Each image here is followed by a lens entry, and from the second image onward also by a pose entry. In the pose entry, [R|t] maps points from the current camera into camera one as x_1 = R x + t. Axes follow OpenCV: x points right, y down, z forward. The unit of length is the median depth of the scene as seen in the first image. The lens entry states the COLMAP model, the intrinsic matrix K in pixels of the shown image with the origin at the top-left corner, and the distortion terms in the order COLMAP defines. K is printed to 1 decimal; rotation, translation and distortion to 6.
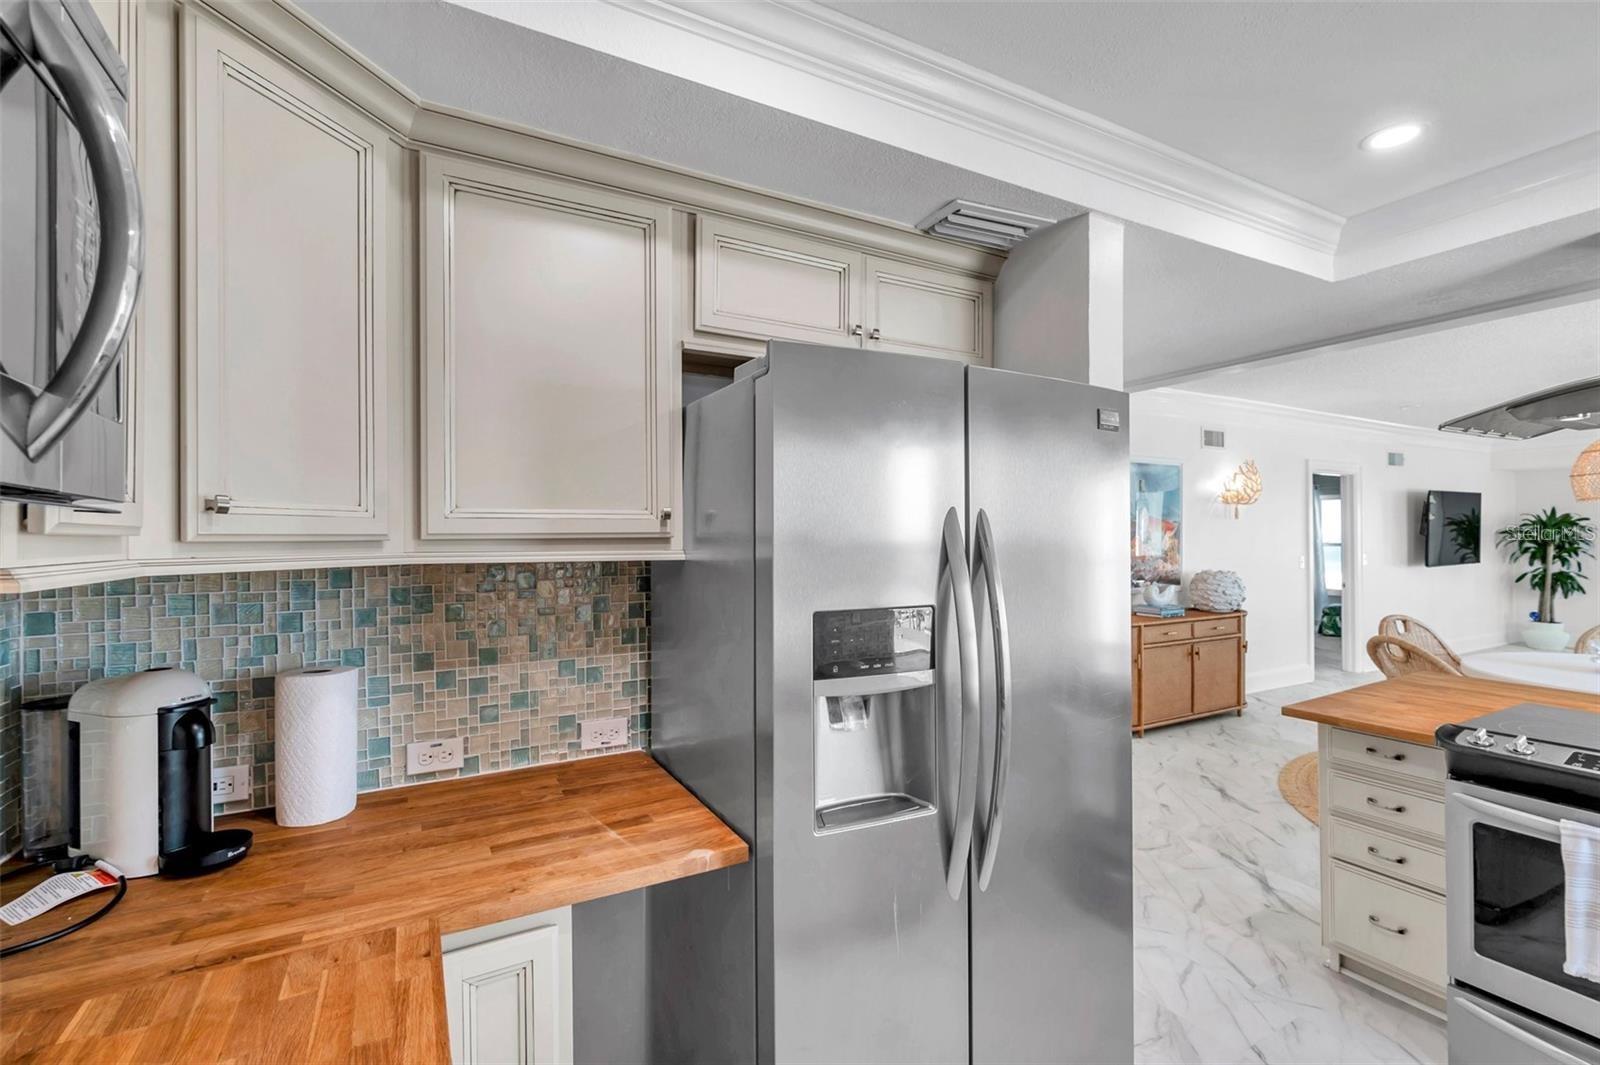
lens RADIAL K [[720.0, 0, 805.4], [0, 720.0, 530.4], [0, 0, 1]] dist [-0.000129, -0.000049]
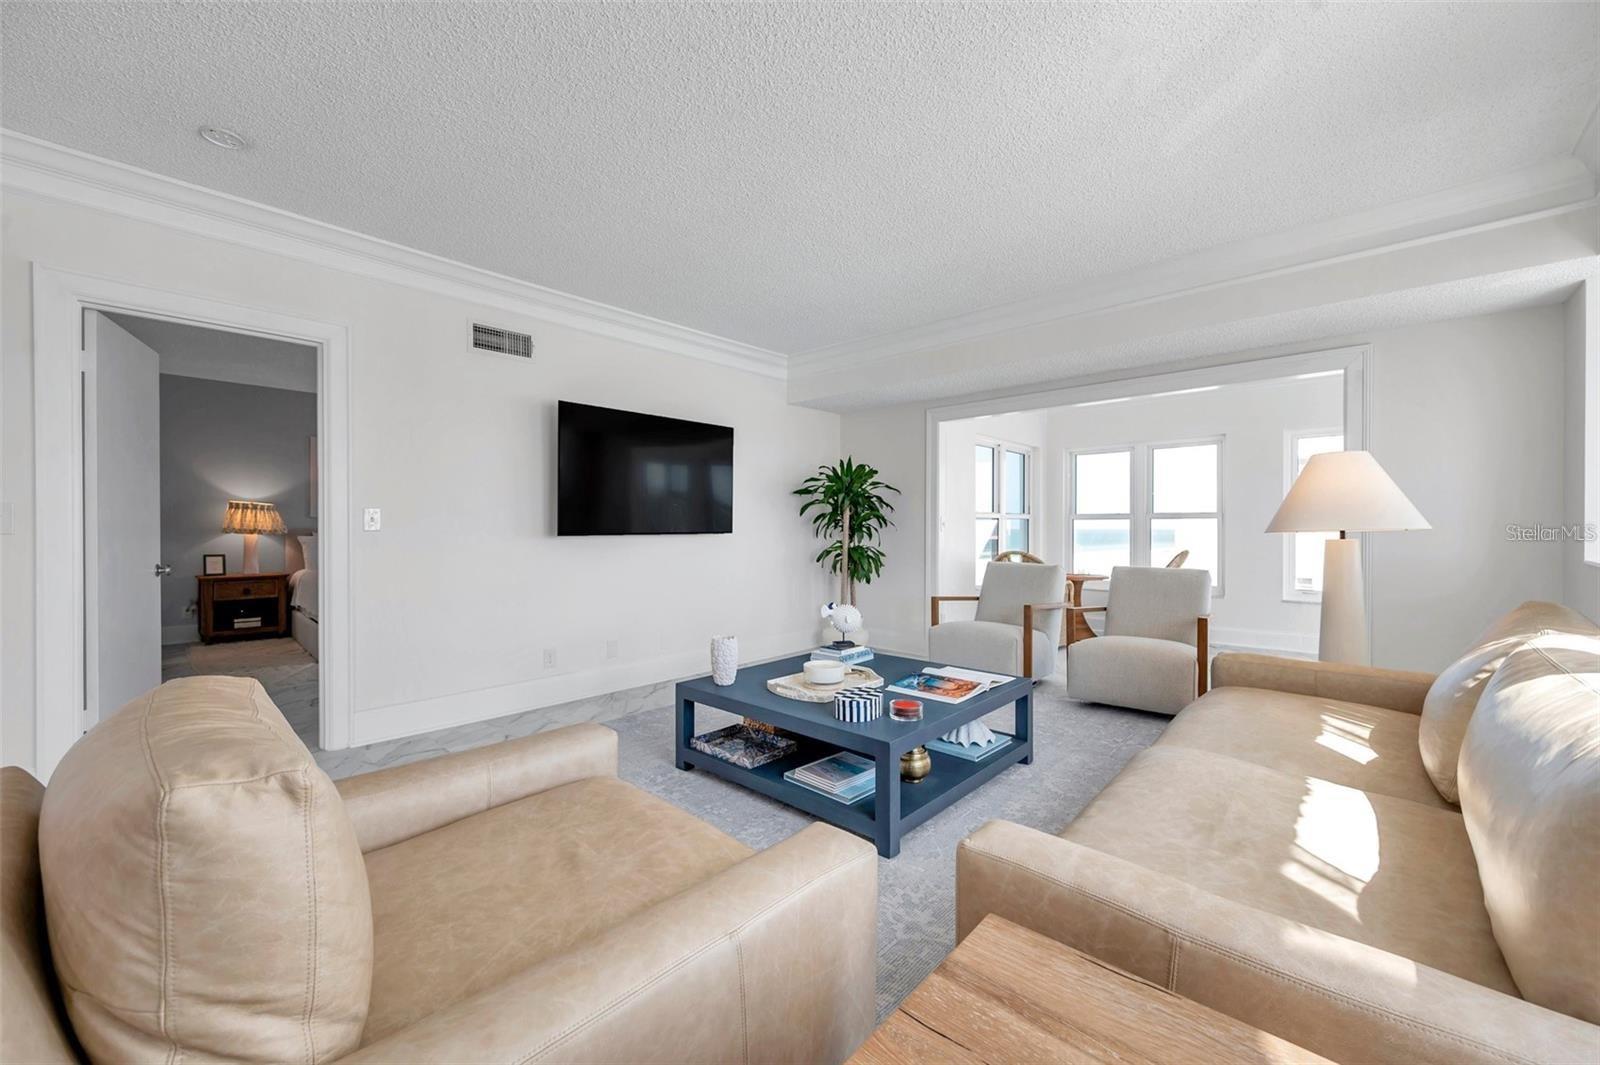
lens RADIAL K [[635.1, 0, 800.0], [0, 635.1, 532.5], [0, 0, 1]] dist [0.000570, 0.000313]
pose [[0.946501, 0.002983, 0.322687, 1.188364], [-0.007920, 0.999871, 0.013987, 0.051641], [-0.322604, -0.015794, 0.946402, 0.630679]]
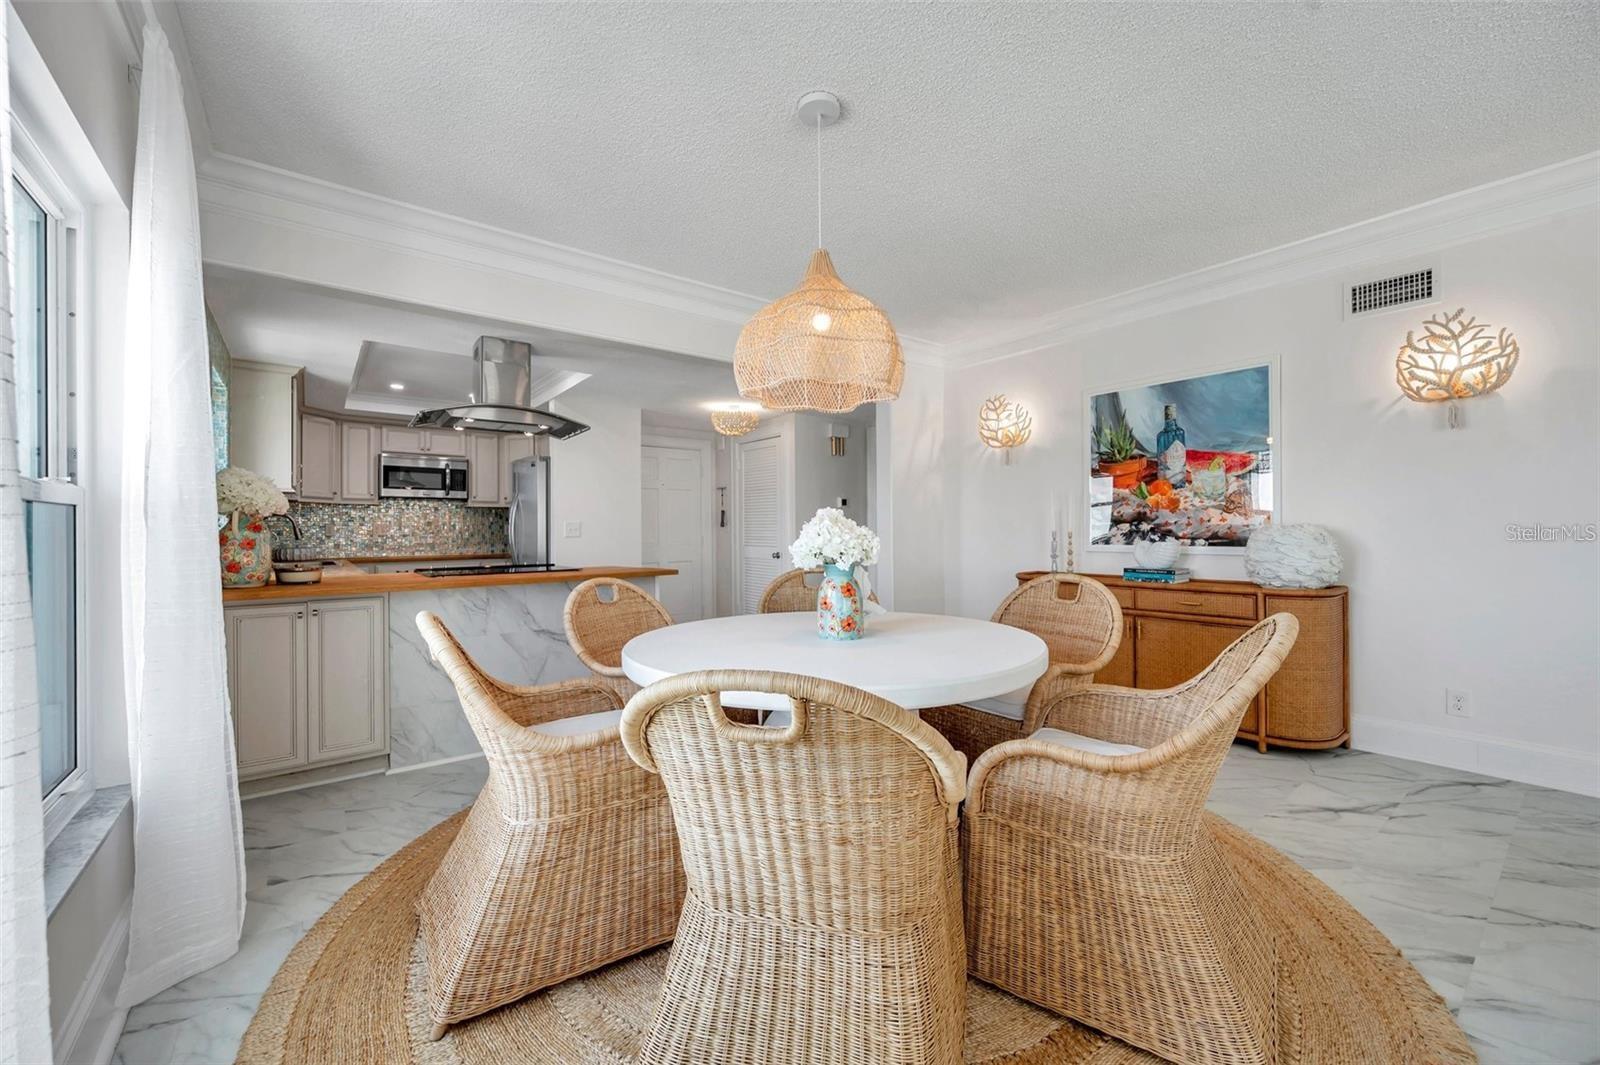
lens RADIAL K [[628.9, 0, 799.1], [0, 628.9, 529.9], [0, 0, 1]] dist [-0.003171, 0.001335]
pose [[0.159849, 0.002740, -0.987138, 1.051326], [0.013490, 0.999897, 0.004960, 0.052476], [0.987049, -0.014109, 0.159796, 0.499728]]
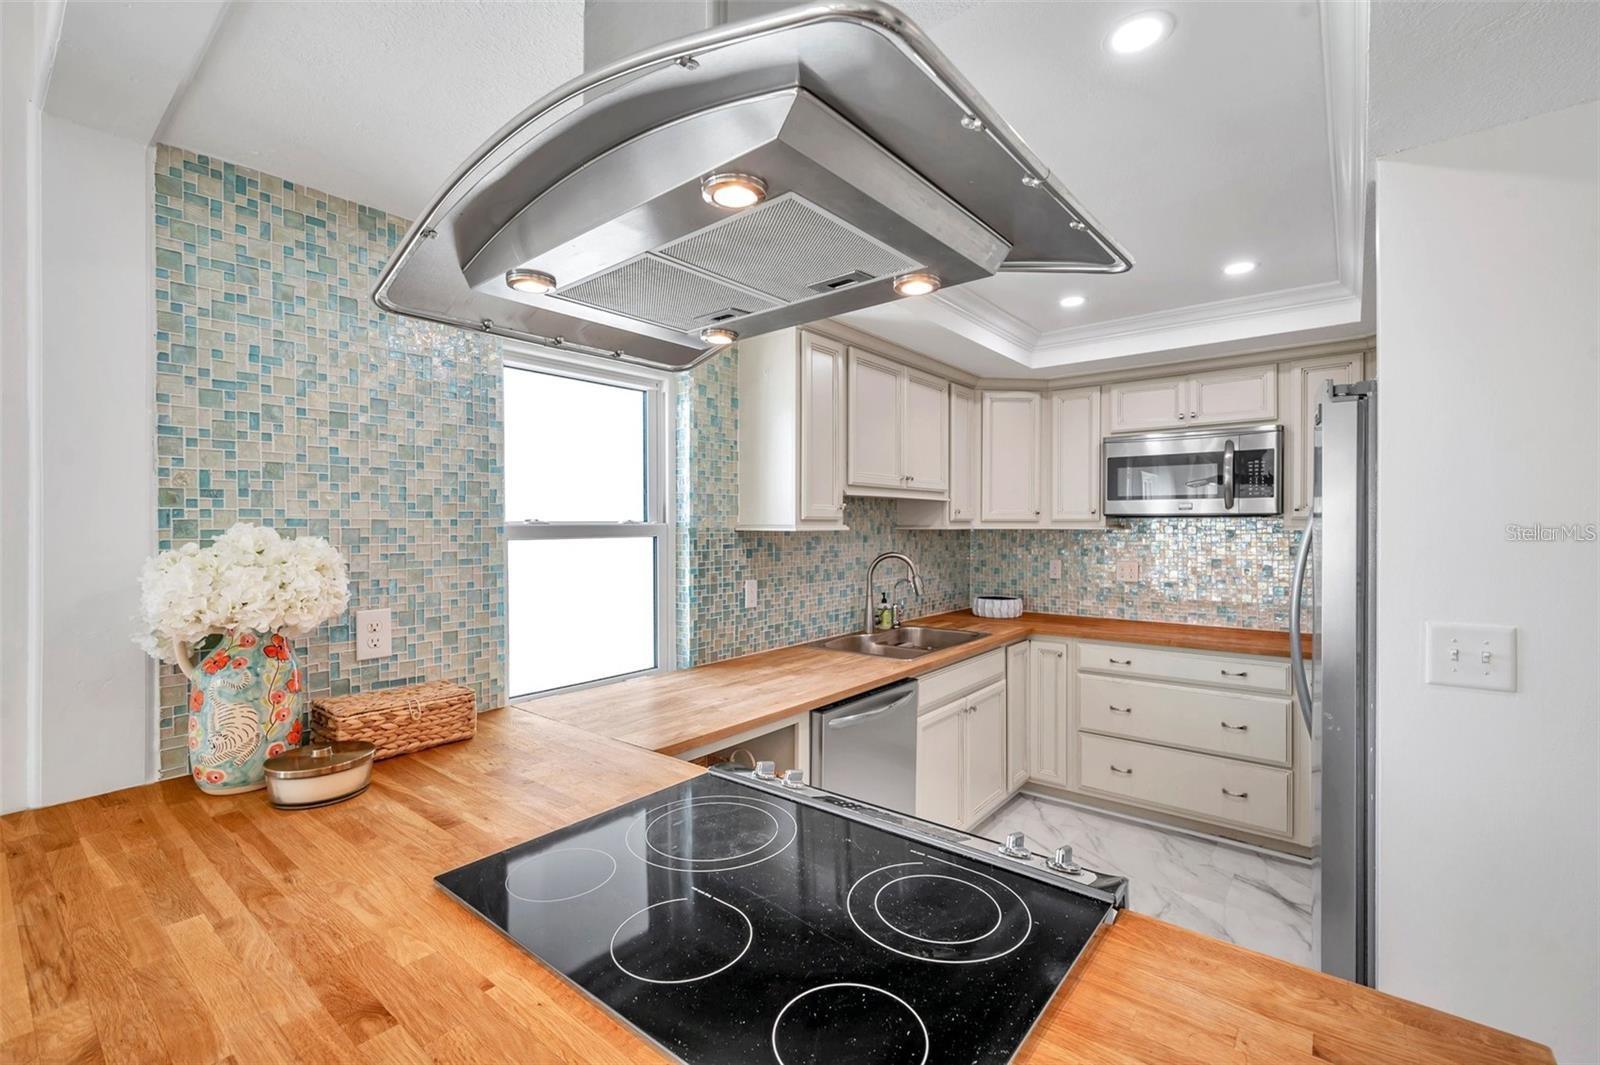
lens RADIAL K [[685.3, 0, 798.9], [0, 685.3, 530.0], [0, 0, 1]] dist [0.001239, -0.000064]
pose [[-0.926879, 0.009288, -0.375245, 0.428632], [0.009965, 0.999950, 0.000136, 0.005214], [0.375228, -0.003613, -0.926926, 0.459580]]
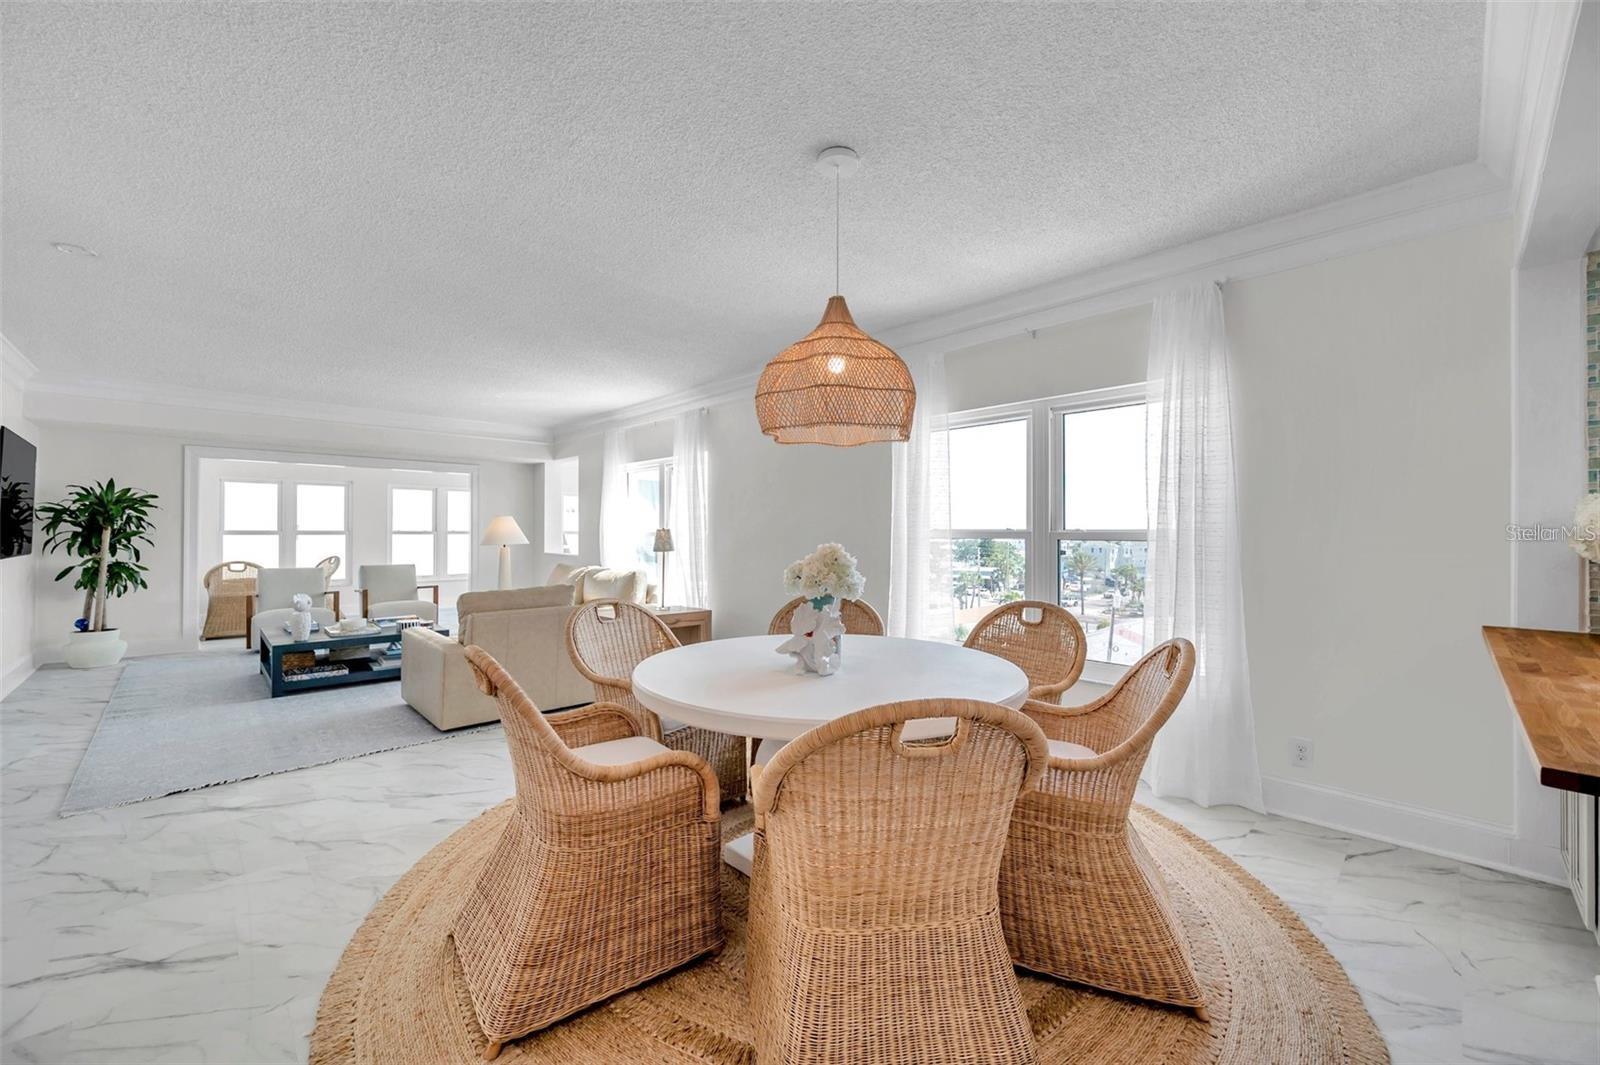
lens RADIAL K [[628.9, 0, 799.1], [0, 628.9, 529.9], [0, 0, 1]] dist [-0.003171, 0.001335]
pose [[-0.259108, 0.010108, 0.965796, 0.308882], [-0.005945, 0.999910, -0.012060, 0.038113], [-0.965830, -0.008867, -0.259024, 0.699601]]
